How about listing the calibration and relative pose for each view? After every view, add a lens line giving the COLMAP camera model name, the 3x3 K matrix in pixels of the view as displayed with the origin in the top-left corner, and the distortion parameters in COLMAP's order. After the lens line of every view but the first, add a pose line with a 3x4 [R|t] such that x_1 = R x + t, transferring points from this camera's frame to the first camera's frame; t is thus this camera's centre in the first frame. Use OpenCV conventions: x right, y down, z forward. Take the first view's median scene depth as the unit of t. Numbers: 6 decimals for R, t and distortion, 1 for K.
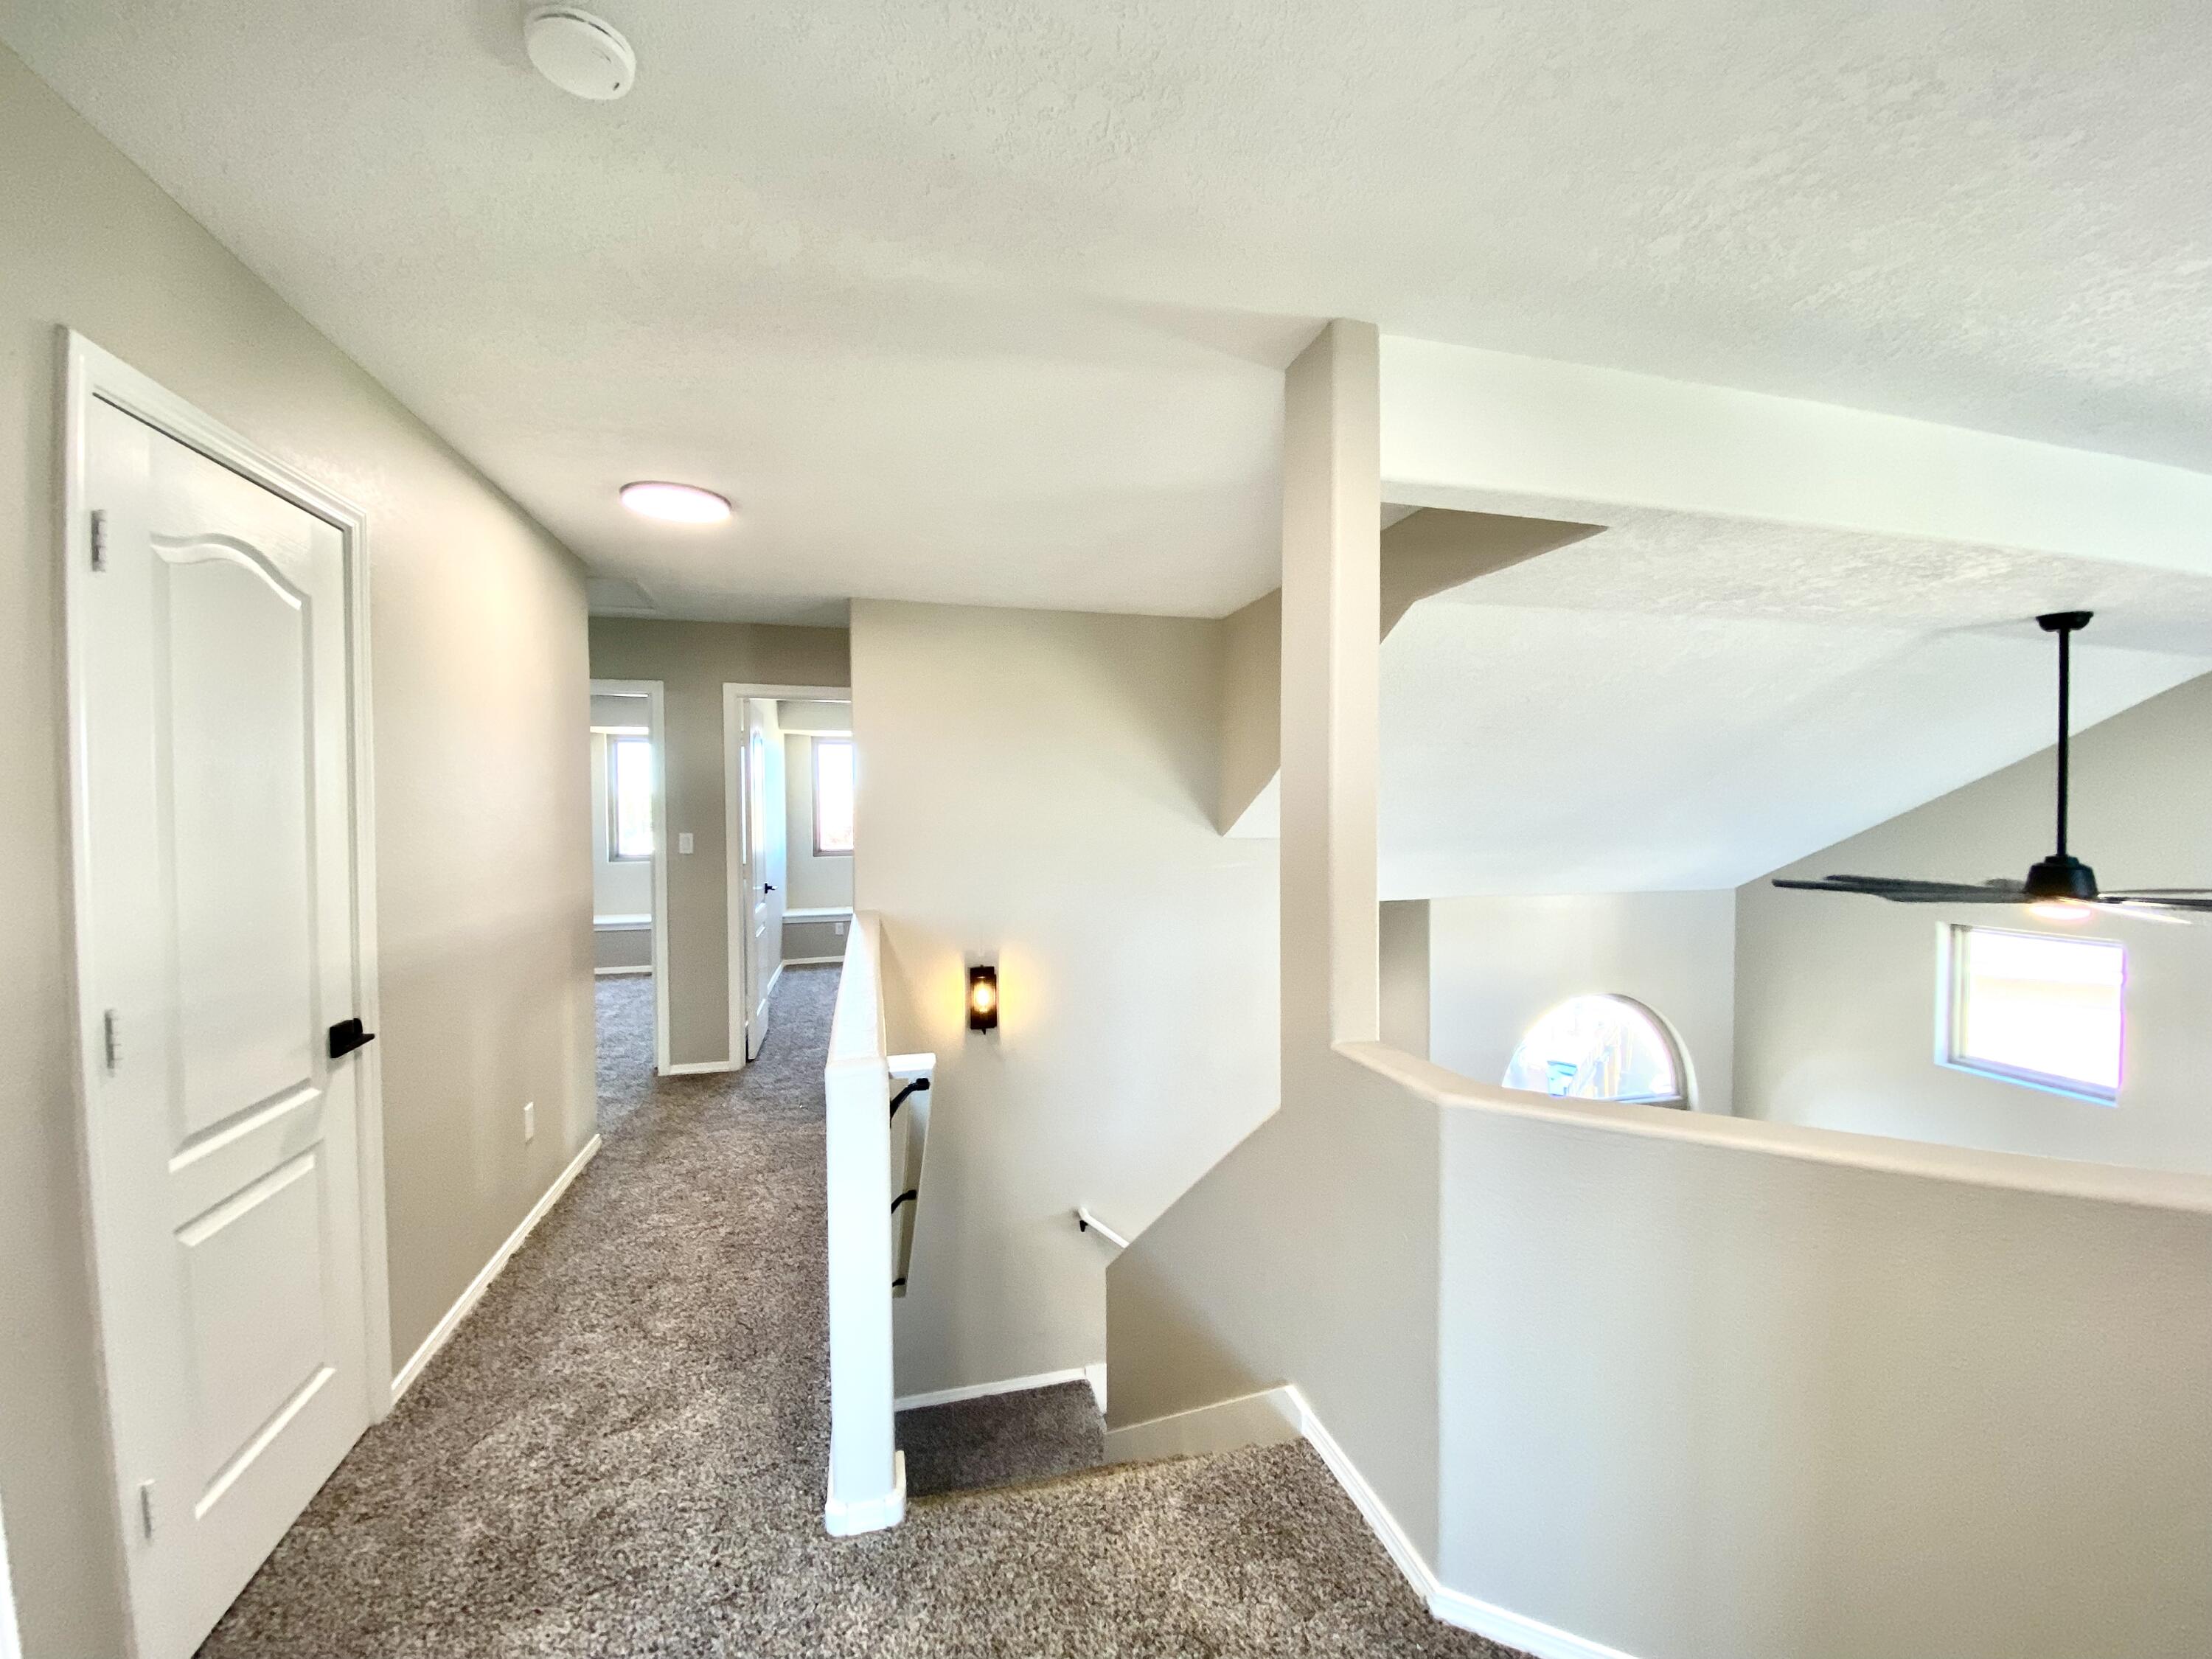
lens RADIAL K [[895.0, 0, 1106.0], [0, 895.0, 829.5], [0, 0, 1]] dist [0.012462, -0.019154]
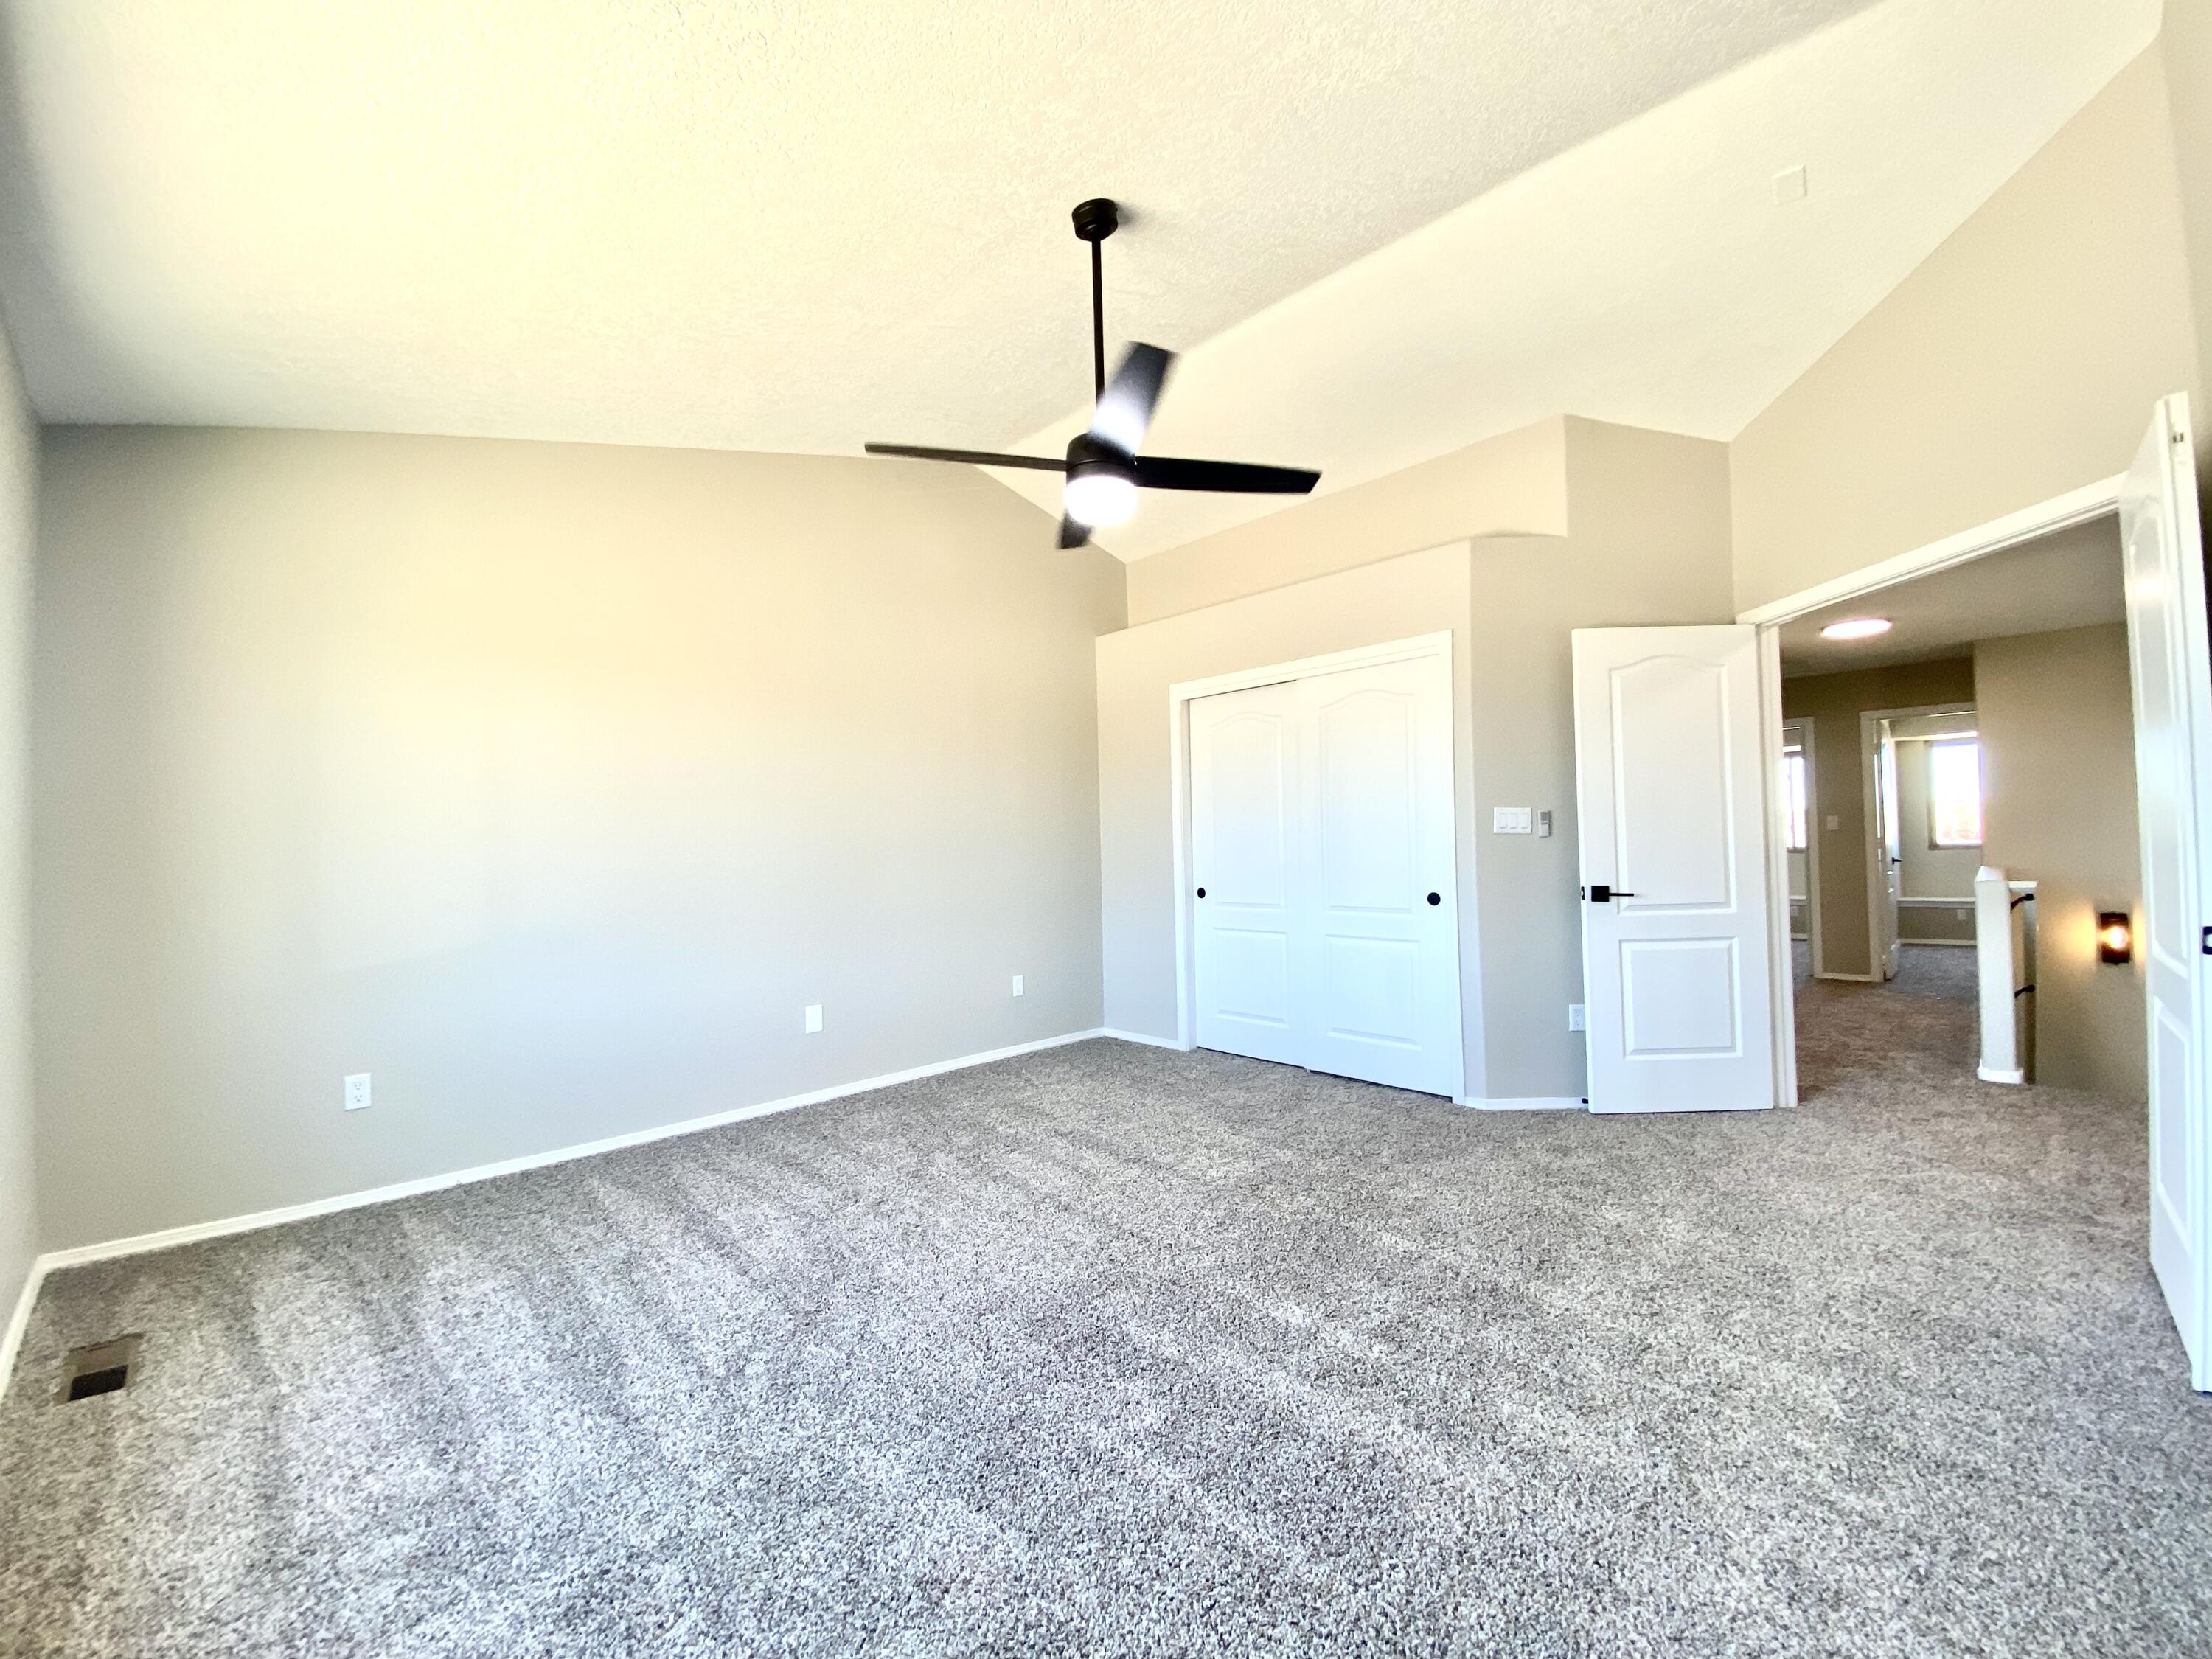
lens RADIAL K [[895.0, 0, 1106.0], [0, 895.0, 829.5], [0, 0, 1]] dist [0.012462, -0.019154]
pose [[0.502953, -0.028105, -0.863857, 0.214589], [0.001549, 0.999499, -0.031616, 0.074719], [0.864312, 0.014563, 0.502744, -0.816701]]
